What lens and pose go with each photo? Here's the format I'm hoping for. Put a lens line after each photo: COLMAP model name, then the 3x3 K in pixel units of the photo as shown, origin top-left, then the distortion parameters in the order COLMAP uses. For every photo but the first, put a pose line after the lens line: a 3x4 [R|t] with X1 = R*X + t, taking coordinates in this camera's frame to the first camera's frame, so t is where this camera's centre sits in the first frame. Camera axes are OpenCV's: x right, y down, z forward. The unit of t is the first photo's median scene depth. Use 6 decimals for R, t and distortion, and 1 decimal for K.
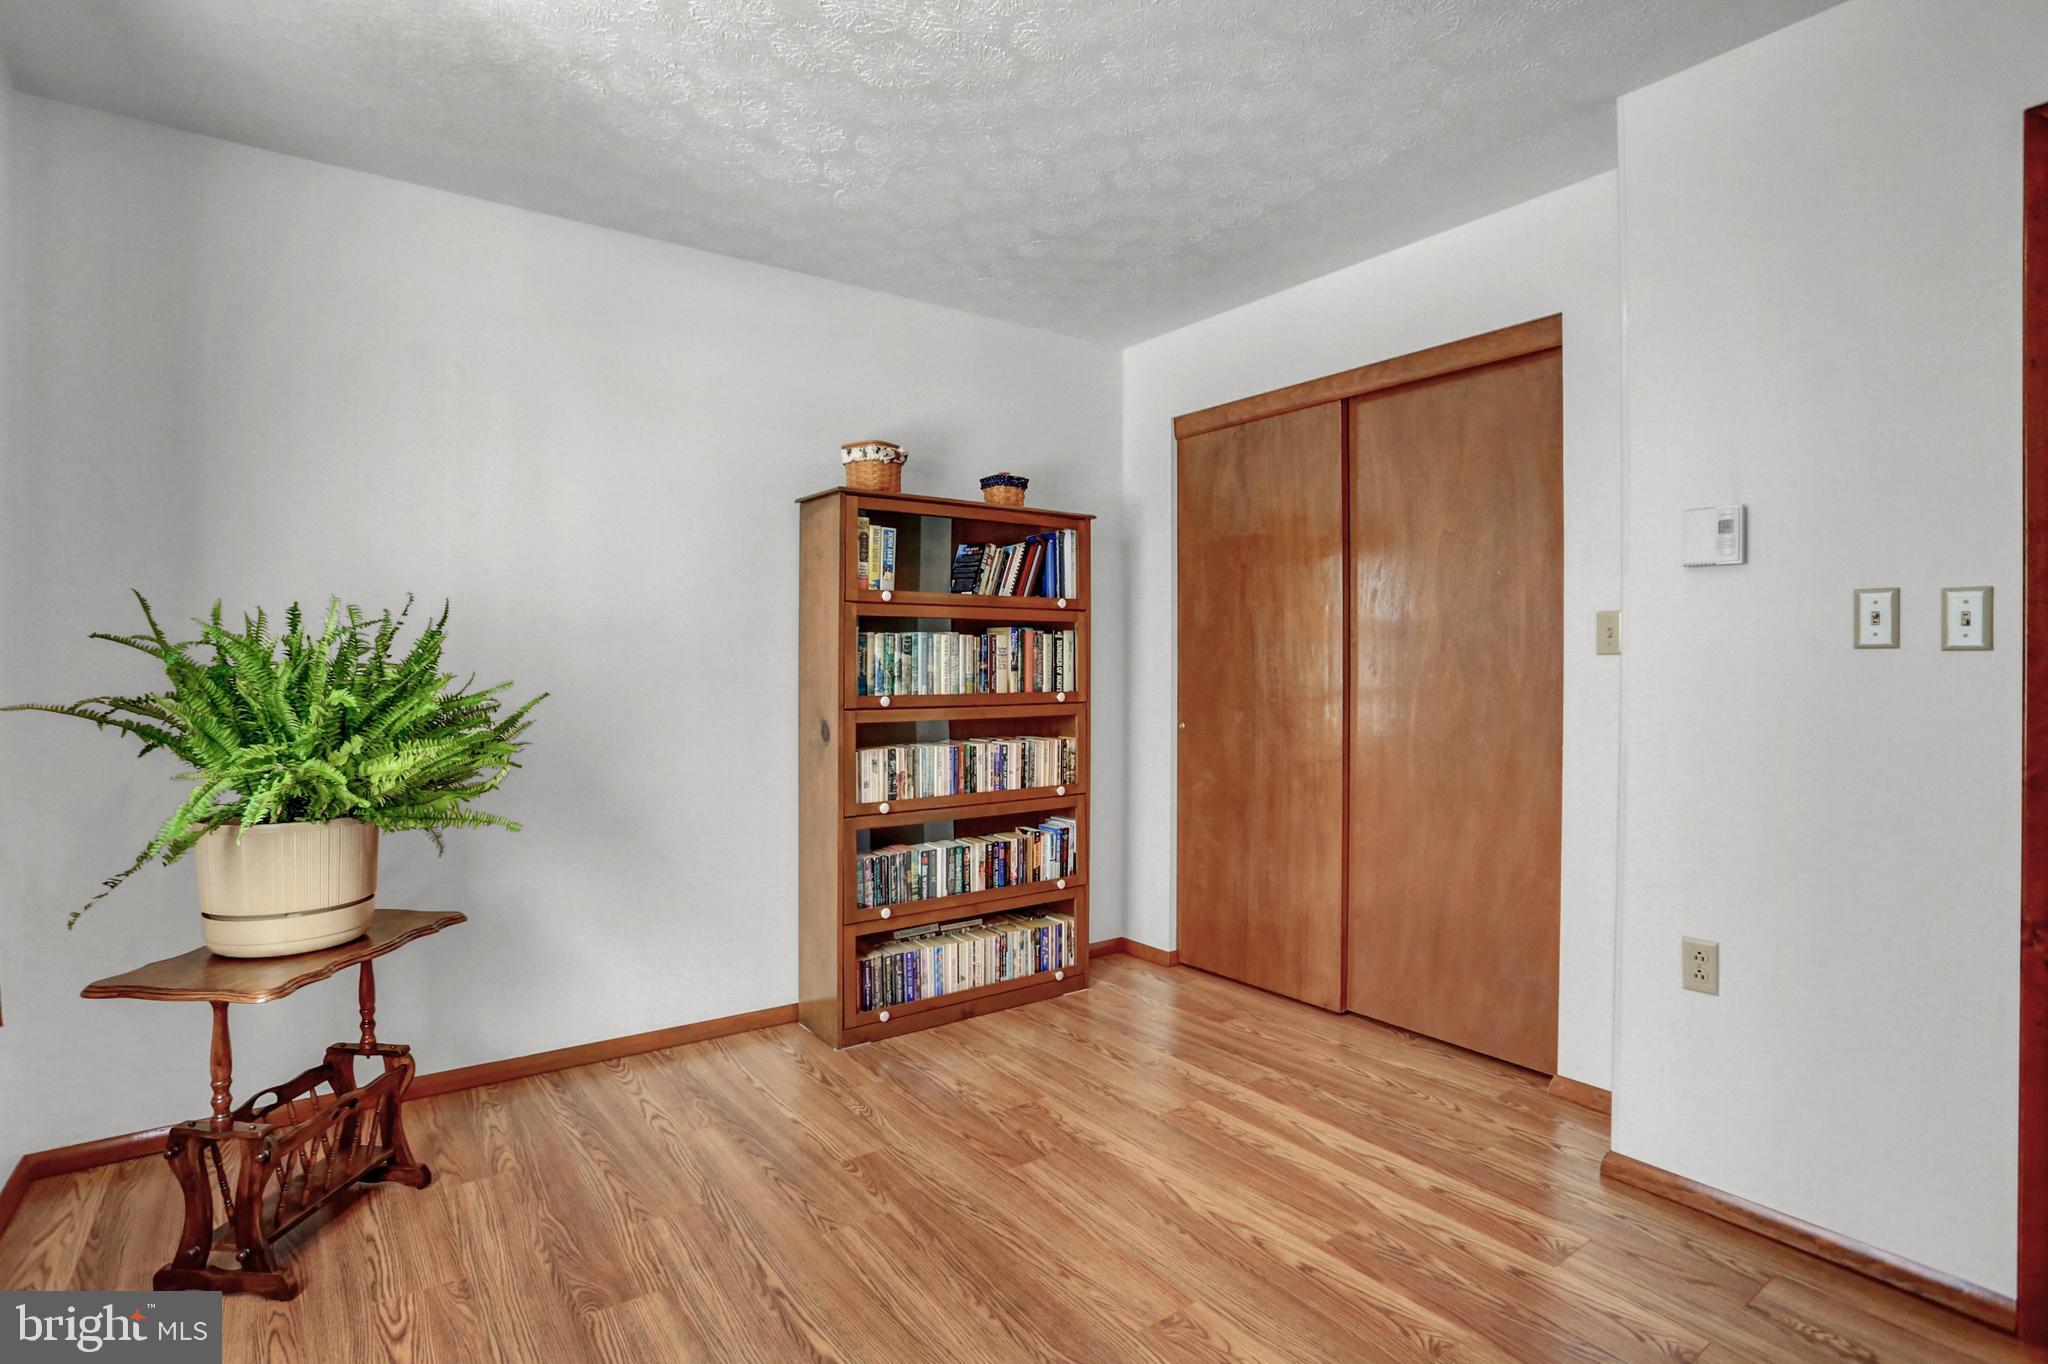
lens RADIAL K [[1004.4, 0, 1014.4], [0, 1004.4, 678.2], [0, 0, 1]] dist [-0.077725, 0.035384]
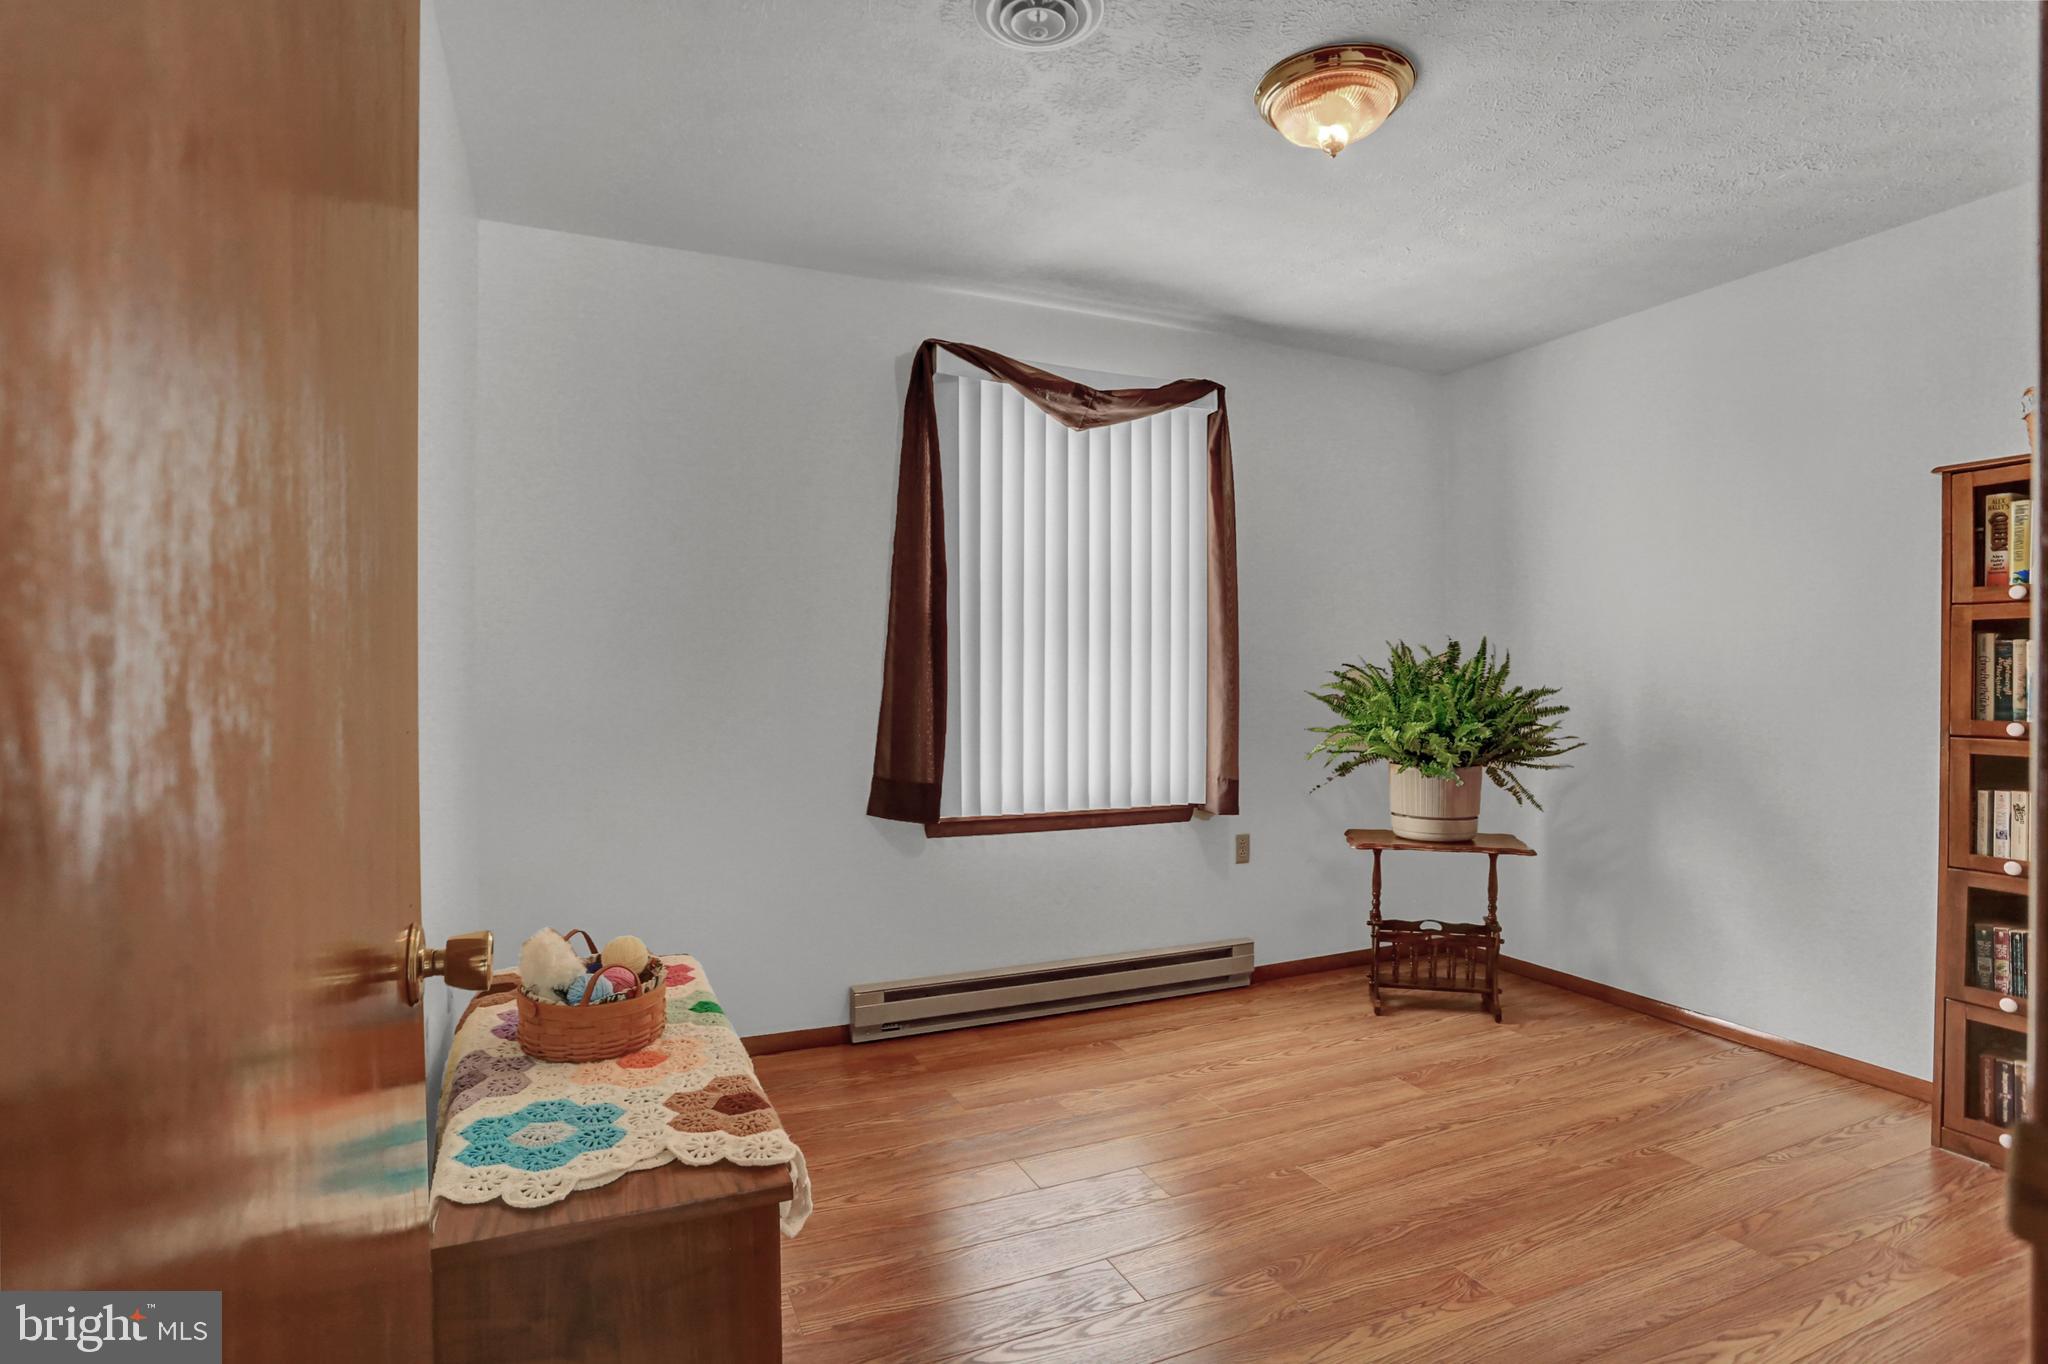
lens RADIAL K [[1004.4, 0, 1014.4], [0, 1004.4, 678.2], [0, 0, 1]] dist [-0.077725, 0.035384]
pose [[-0.190077, 0.005406, -0.981754, 0.927844], [-0.020623, 0.999742, 0.009498, -0.008780], [0.981553, 0.022052, -0.189917, 0.485702]]
